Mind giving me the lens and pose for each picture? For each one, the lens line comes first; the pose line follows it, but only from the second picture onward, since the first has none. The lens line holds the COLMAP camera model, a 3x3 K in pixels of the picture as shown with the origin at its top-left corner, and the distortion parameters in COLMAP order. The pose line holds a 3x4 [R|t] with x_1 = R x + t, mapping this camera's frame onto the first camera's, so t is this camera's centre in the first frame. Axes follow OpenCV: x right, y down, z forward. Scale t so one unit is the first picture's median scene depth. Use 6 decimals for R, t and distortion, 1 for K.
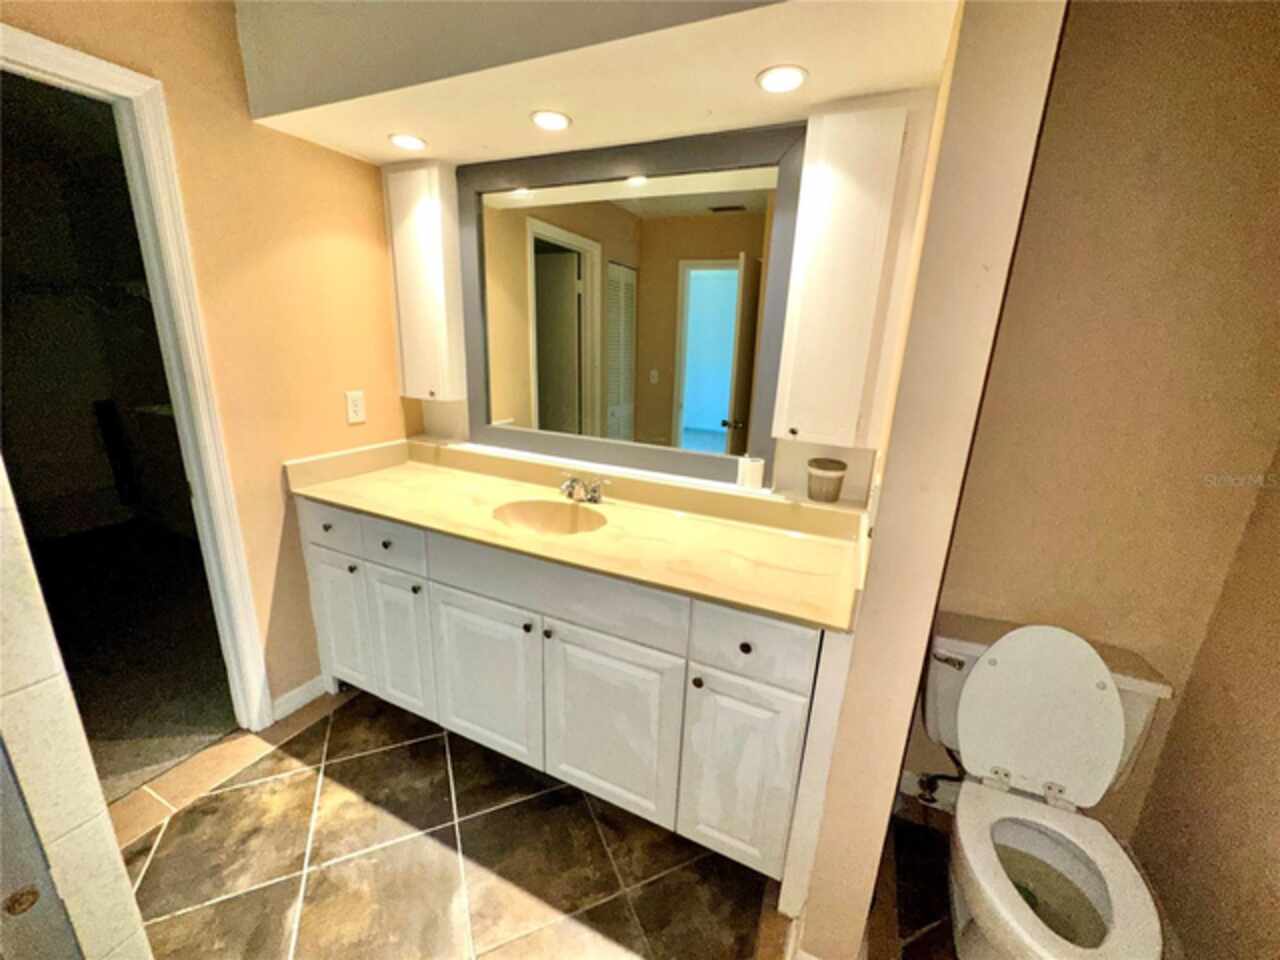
lens RADIAL K [[510.2, 0, 642.1], [0, 510.2, 478.1], [0, 0, 1]] dist [-0.000788, -0.000697]
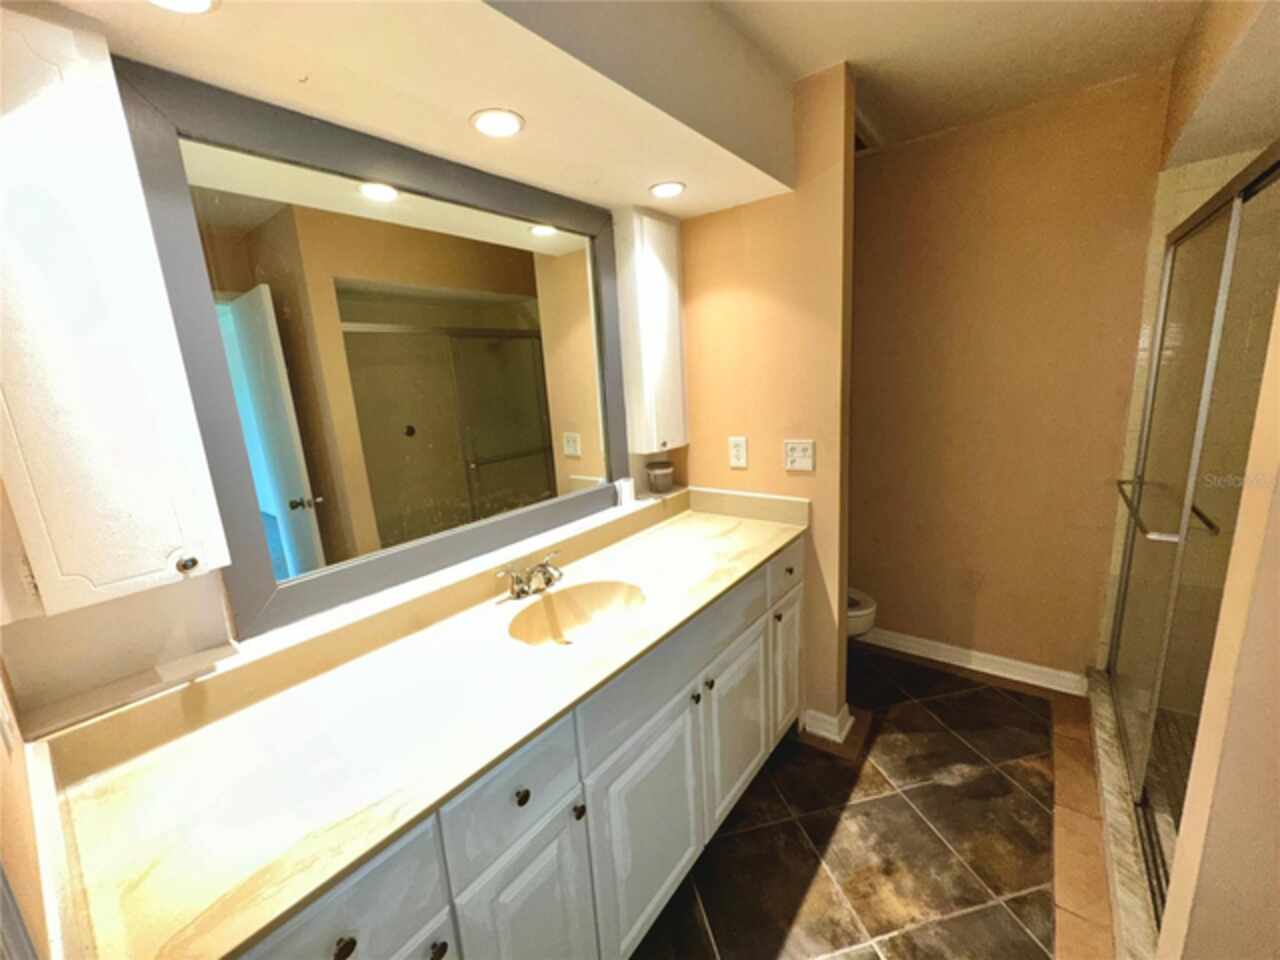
lens RADIAL K [[510.2, 0, 646.3], [0, 510.2, 485.0], [0, 0, 1]] dist [-0.000788, -0.000697]
pose [[0.202115, -0.241740, 0.949058, -0.818655], [0.319041, 0.932449, 0.169565, -0.193534], [-0.925938, 0.268517, 0.265587, 0.603625]]
